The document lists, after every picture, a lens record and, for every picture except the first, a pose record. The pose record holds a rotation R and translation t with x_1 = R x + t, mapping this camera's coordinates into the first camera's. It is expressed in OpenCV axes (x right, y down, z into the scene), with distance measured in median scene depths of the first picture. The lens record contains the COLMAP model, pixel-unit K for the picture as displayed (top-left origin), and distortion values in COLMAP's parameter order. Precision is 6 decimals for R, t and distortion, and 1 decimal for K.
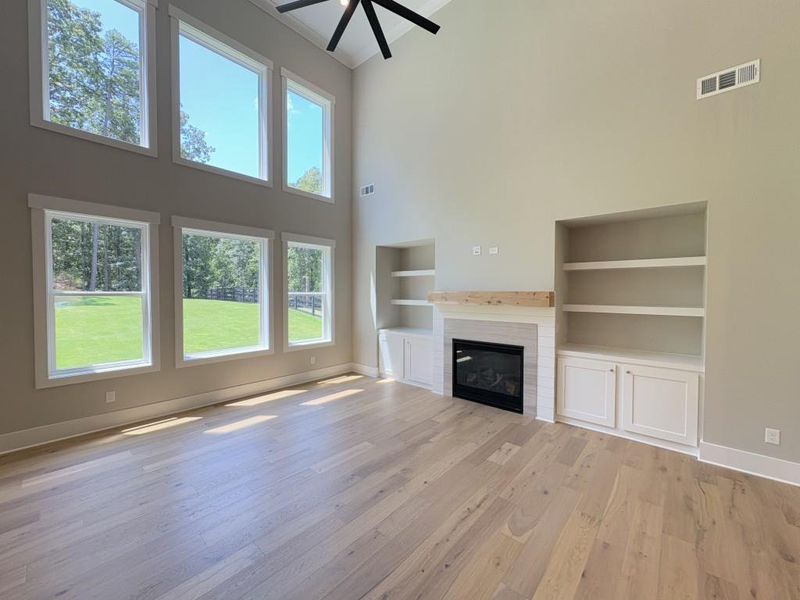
lens RADIAL K [[317.7, 0, 401.0], [0, 317.7, 299.2], [0, 0, 1]] dist [0.000454, 0.000128]
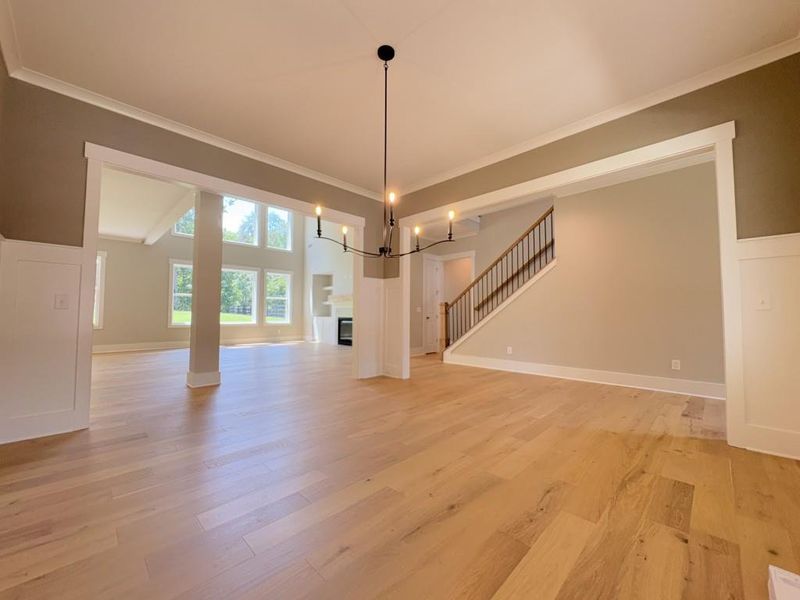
lens RADIAL K [[317.7, 0, 401.0], [0, 317.7, 299.2], [0, 0, 1]] dist [0.000454, 0.000128]
pose [[0.998551, 0.000020, -0.053818, 0.575922], [-0.003678, 0.997688, -0.067867, 0.118208], [0.053692, 0.067967, 0.996242, -0.930689]]
